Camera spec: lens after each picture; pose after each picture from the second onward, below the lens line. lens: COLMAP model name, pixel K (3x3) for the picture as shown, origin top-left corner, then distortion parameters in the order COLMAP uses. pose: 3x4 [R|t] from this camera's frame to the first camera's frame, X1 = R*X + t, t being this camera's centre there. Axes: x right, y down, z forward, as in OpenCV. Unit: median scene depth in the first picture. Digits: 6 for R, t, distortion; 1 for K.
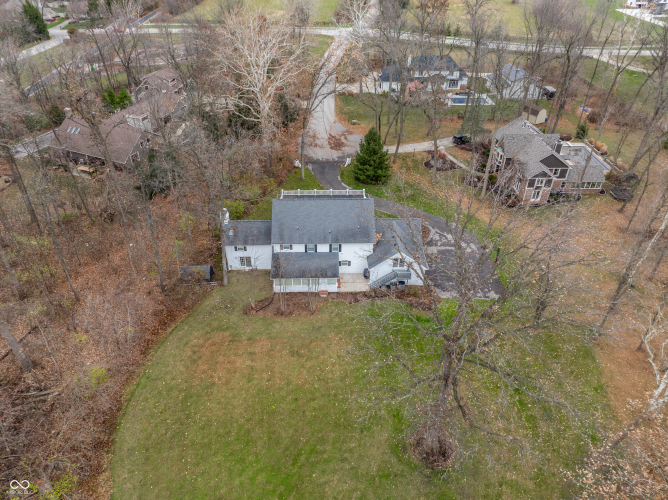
lens RADIAL K [[471.5, 0, 332.1], [0, 471.5, 247.8], [0, 0, 1]] dist [-0.044214, 0.016465]
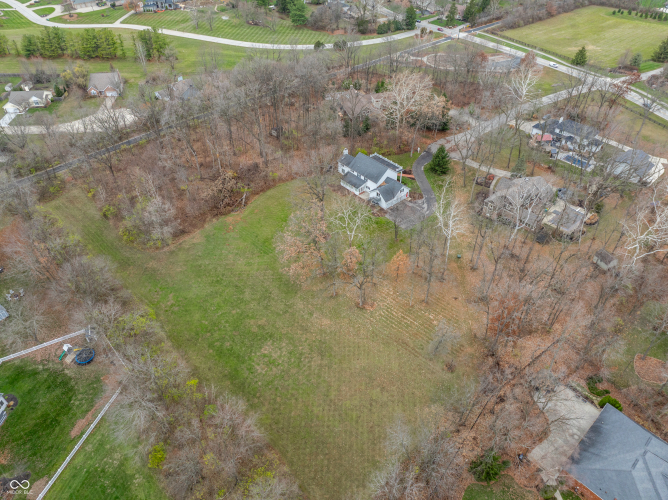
lens RADIAL K [[471.5, 0, 335.2], [0, 471.5, 254.7], [0, 0, 1]] dist [-0.044214, 0.016465]
pose [[0.642194, 0.506804, -0.575098, 1.508611], [-0.448374, 0.856870, 0.254430, -0.214940], [0.621730, 0.094465, 0.777514, -0.968091]]
